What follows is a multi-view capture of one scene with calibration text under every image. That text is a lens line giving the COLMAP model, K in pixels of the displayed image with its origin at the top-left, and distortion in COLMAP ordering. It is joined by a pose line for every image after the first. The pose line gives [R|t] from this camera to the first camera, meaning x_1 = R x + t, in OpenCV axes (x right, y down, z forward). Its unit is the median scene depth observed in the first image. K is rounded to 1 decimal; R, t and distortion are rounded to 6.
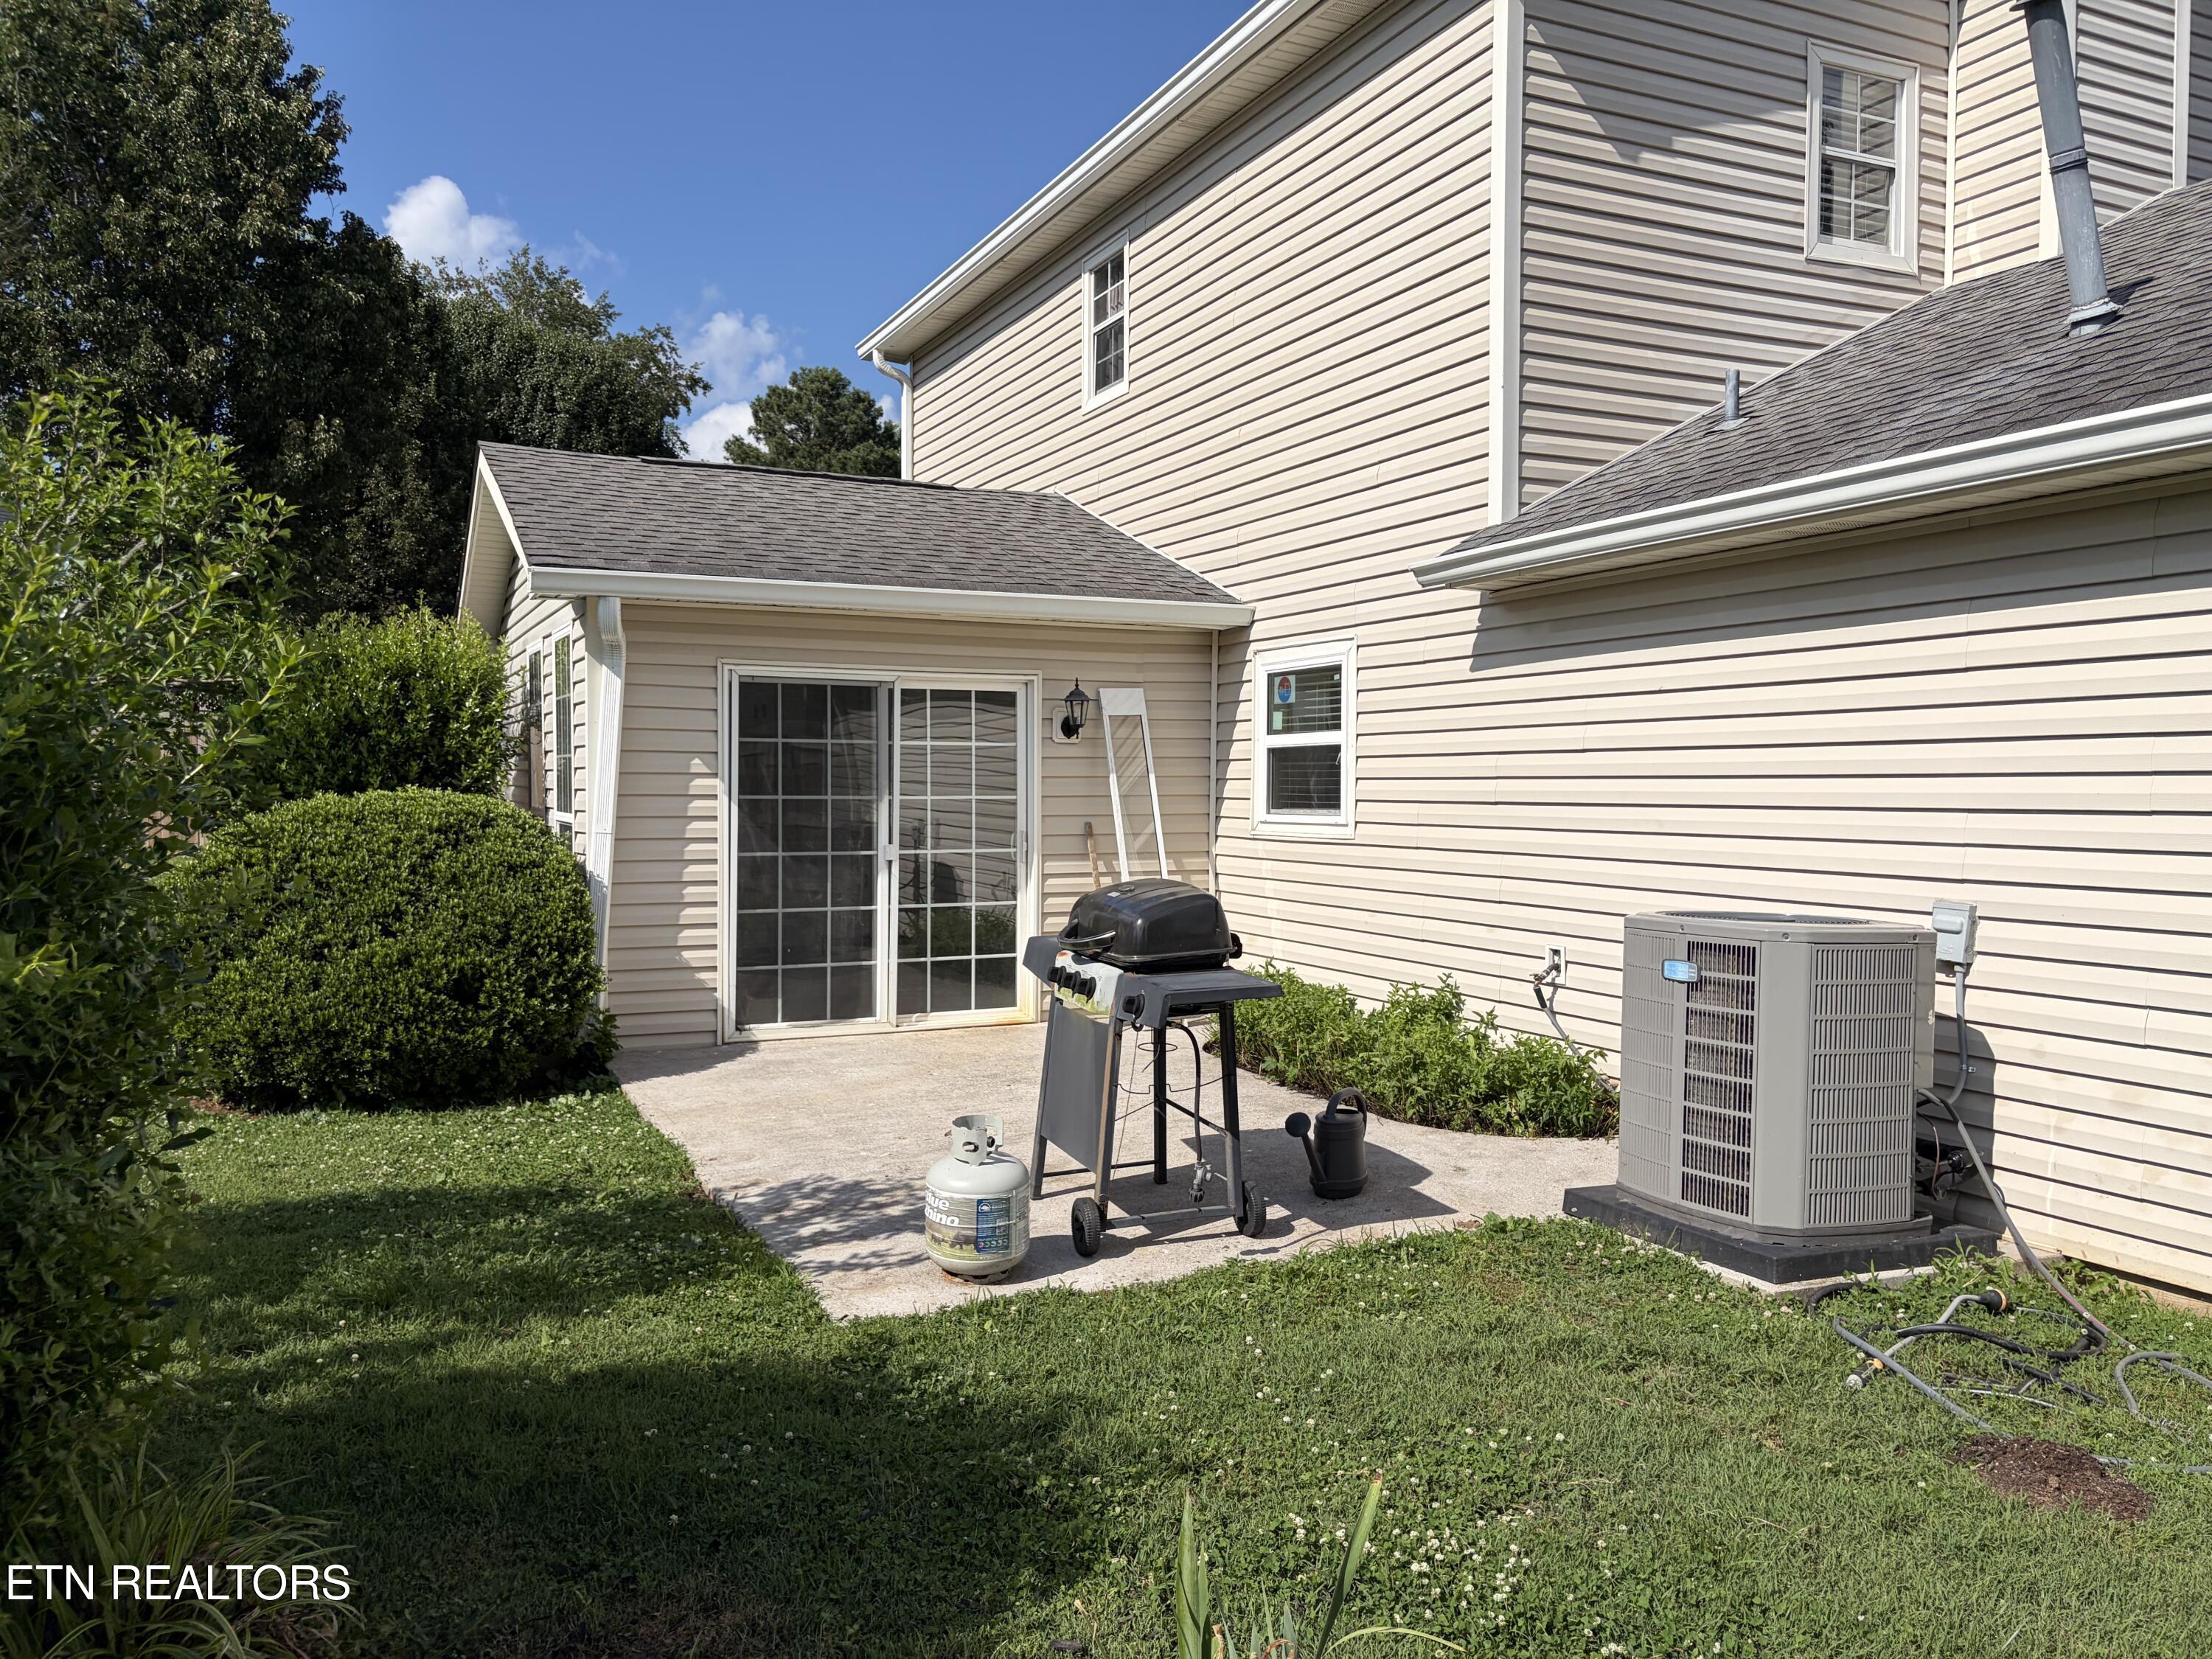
lens RADIAL K [[1645.8, 0, 1103.4], [0, 1645.8, 860.2], [0, 0, 1]] dist [0.017228, 0.002950]
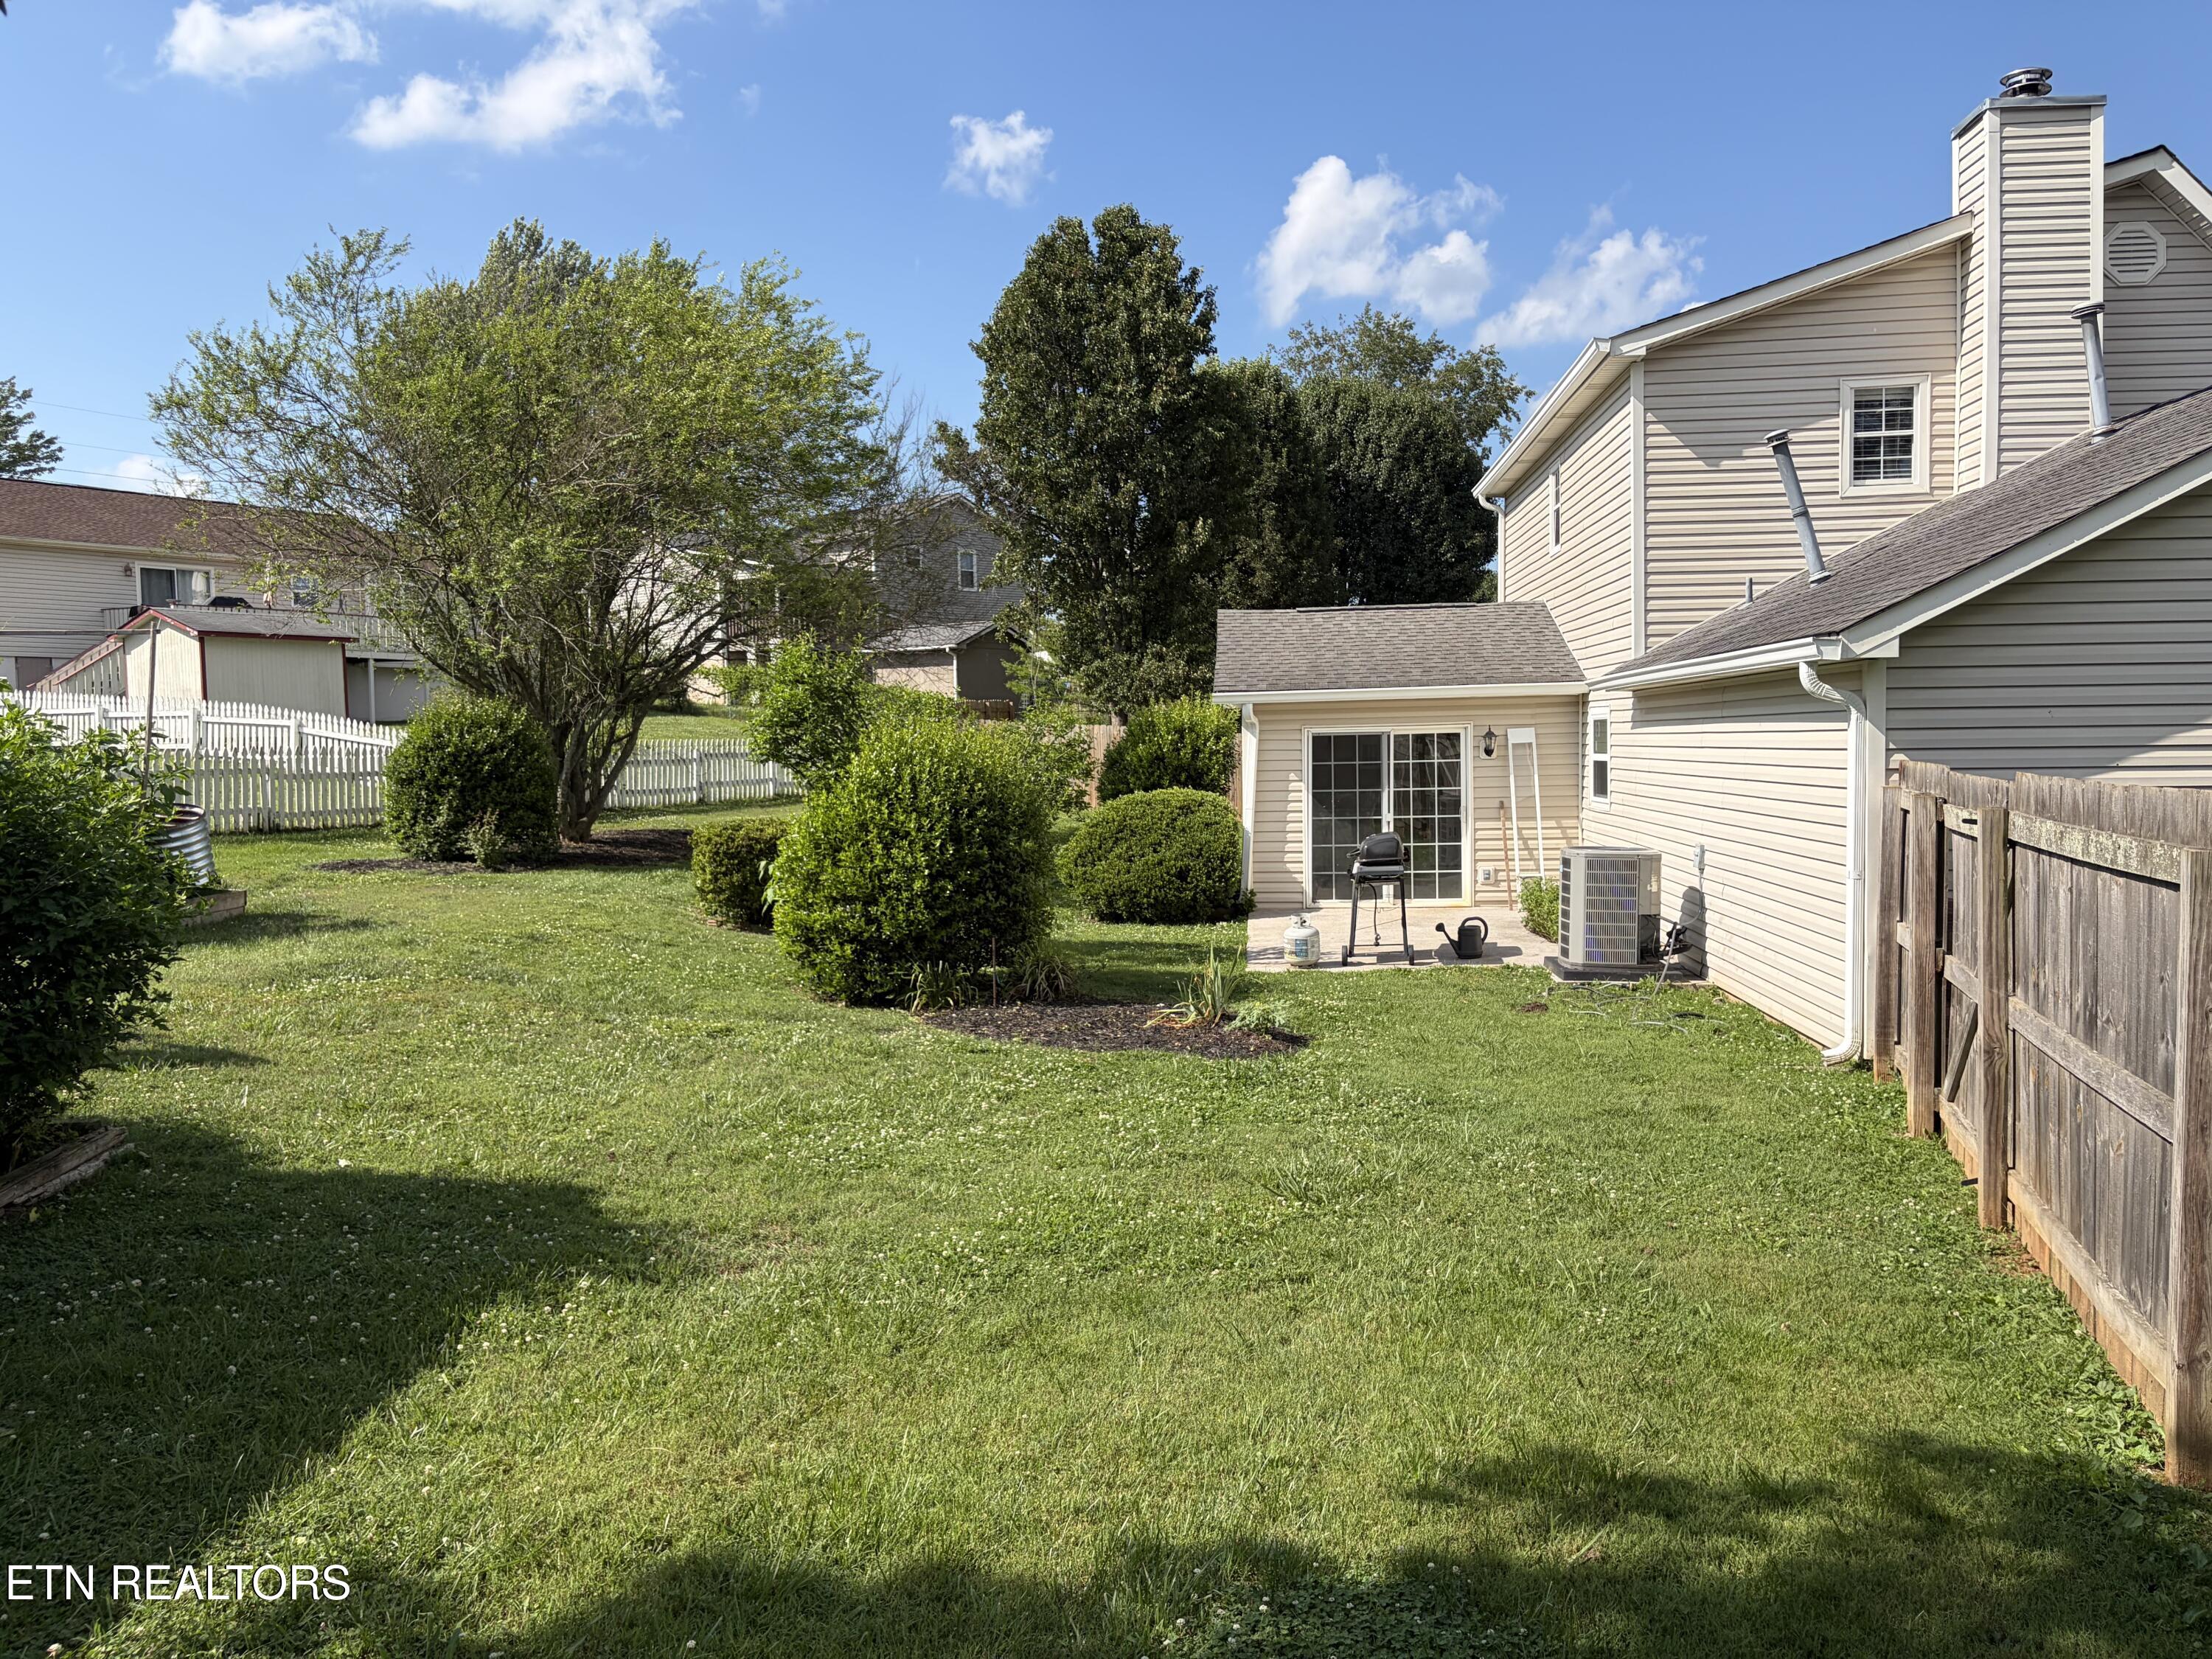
lens RADIAL K [[1686.2, 0, 1067.6], [0, 1686.2, 832.5], [0, 0, 1]] dist [0.011194, 0.002067]
pose [[0.849084, 0.008235, -0.528193, 0.652357], [-0.000642, 0.999894, 0.014556, -0.016616], [0.528257, -0.012020, 0.848999, -0.995095]]
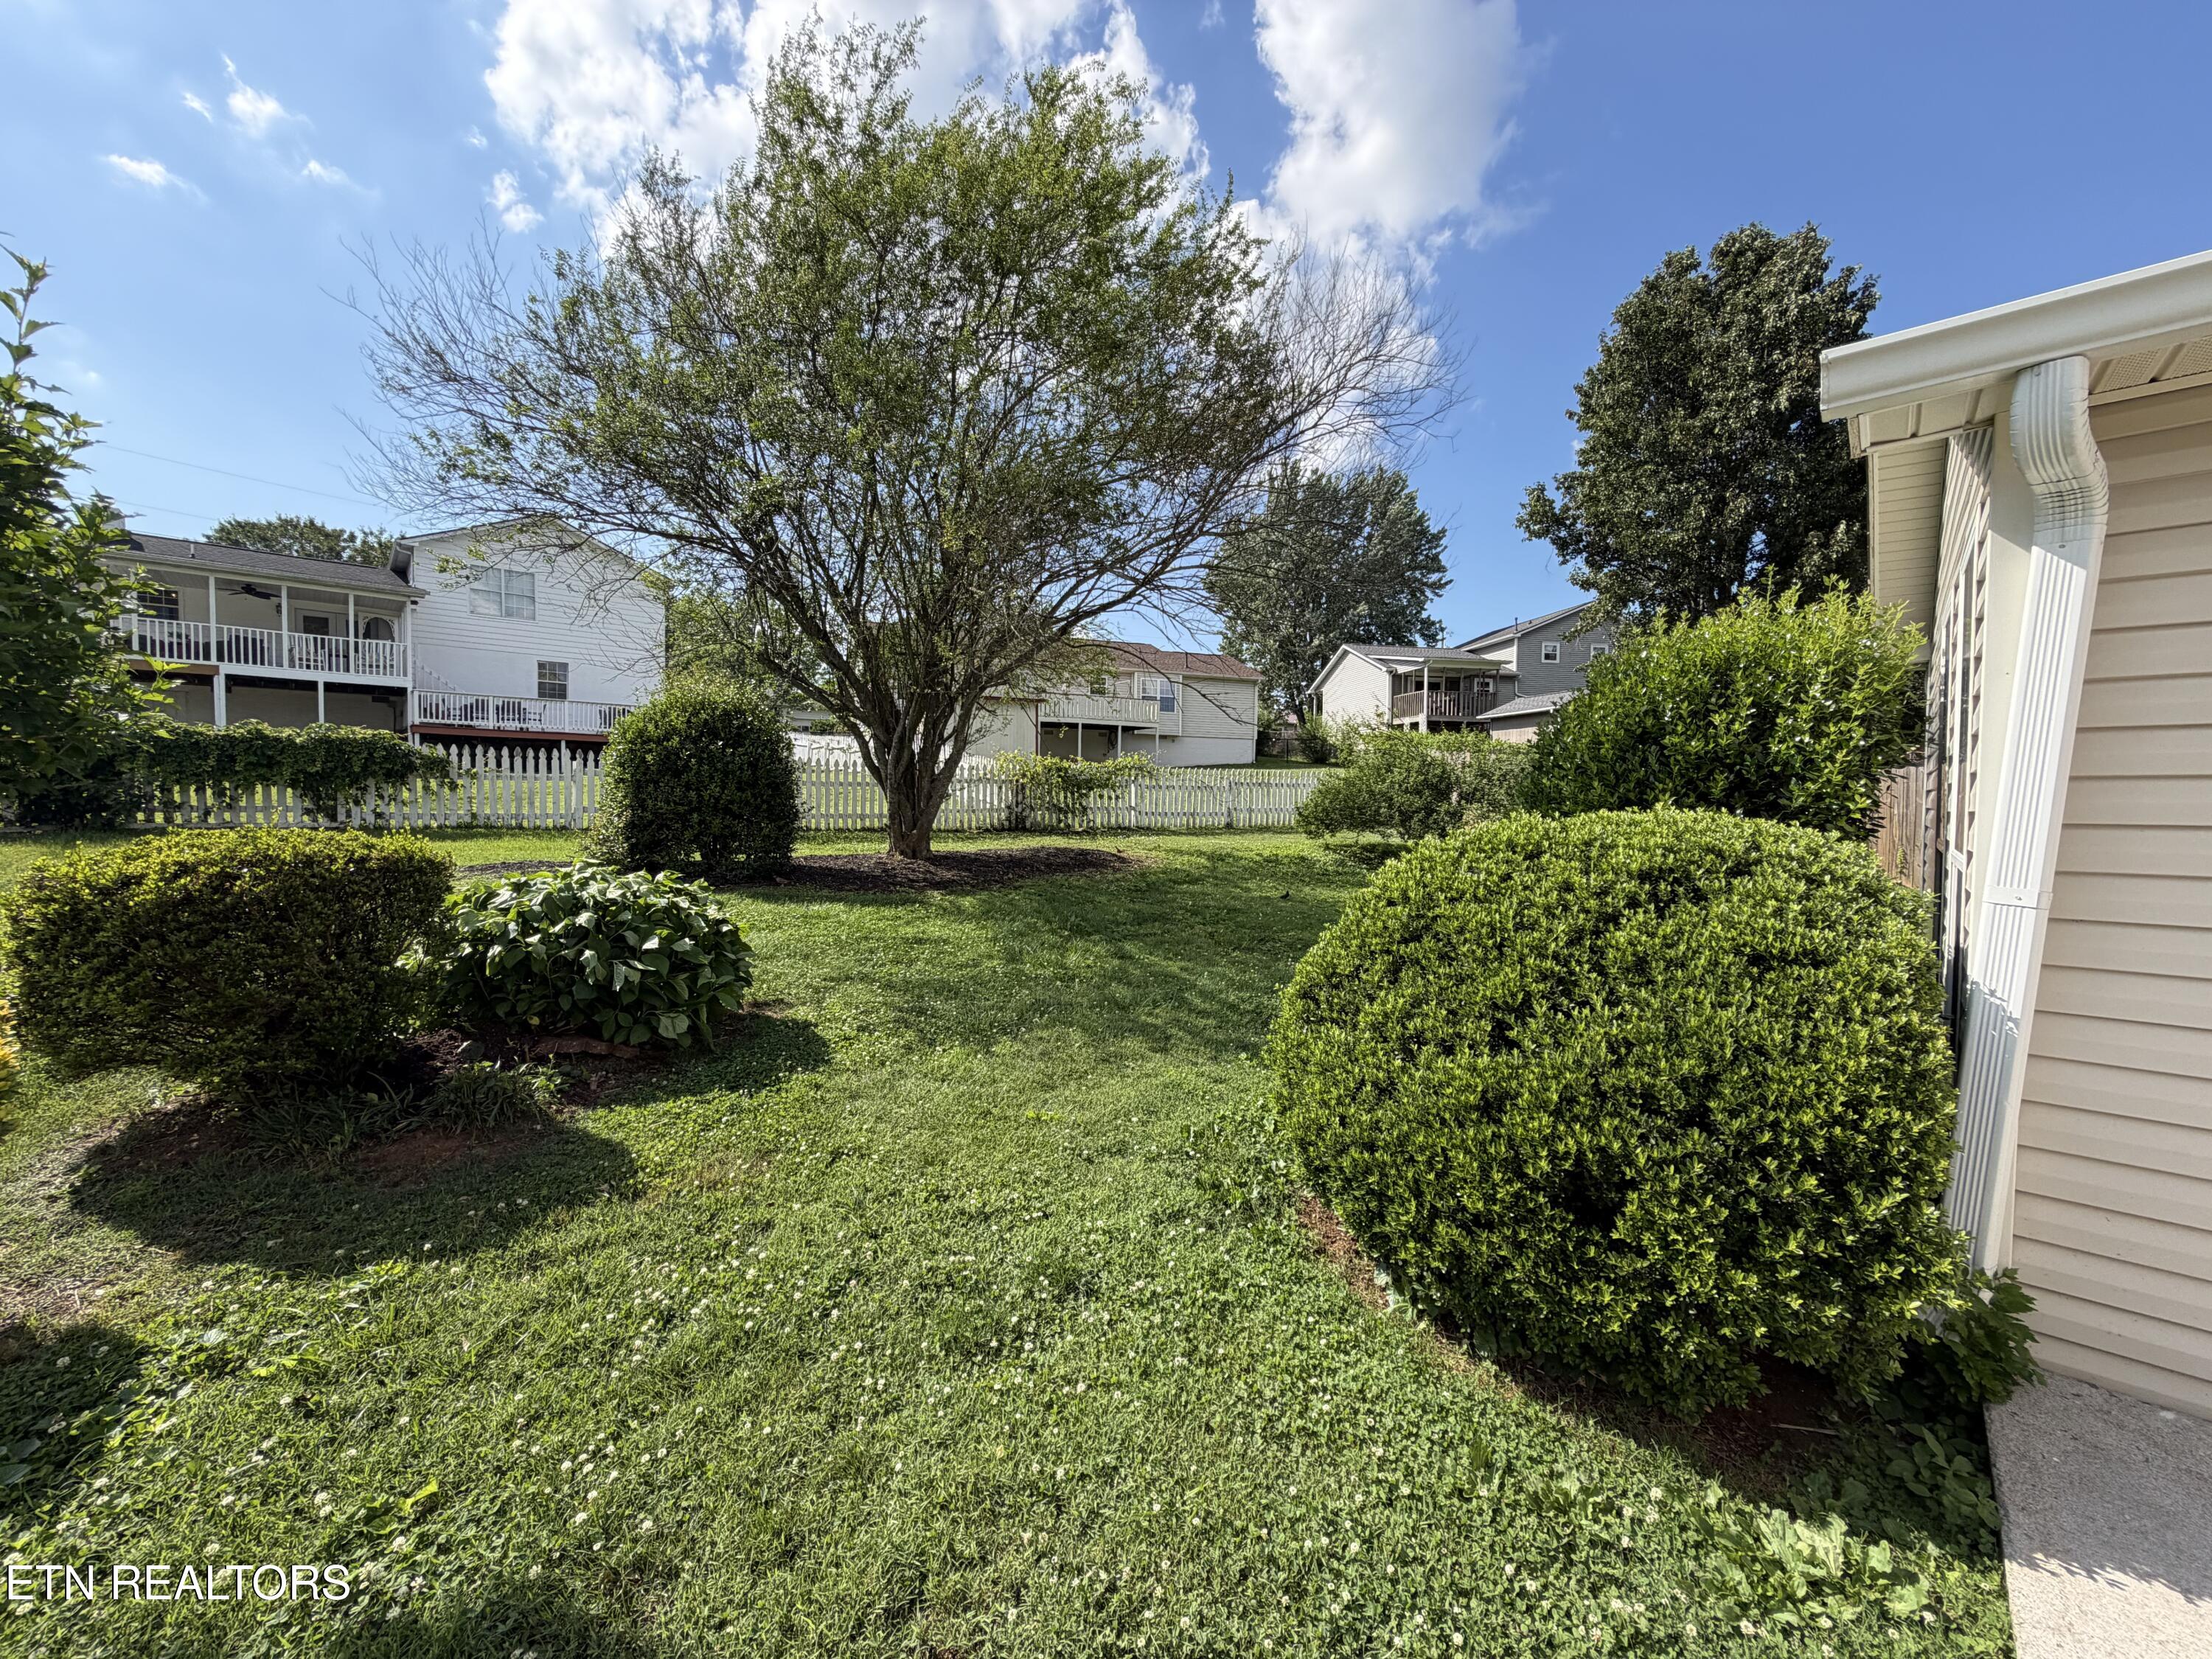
lens RADIAL K [[867.3, 0, 1101.8], [0, 867.3, 824.4], [0, 0, 1]] dist [-0.001039, -0.000142]
pose [[0.376479, 0.022913, -0.926142, -0.167595], [-0.049434, 0.998767, 0.004615, -0.026770], [0.925105, 0.044046, 0.377147, 0.642209]]
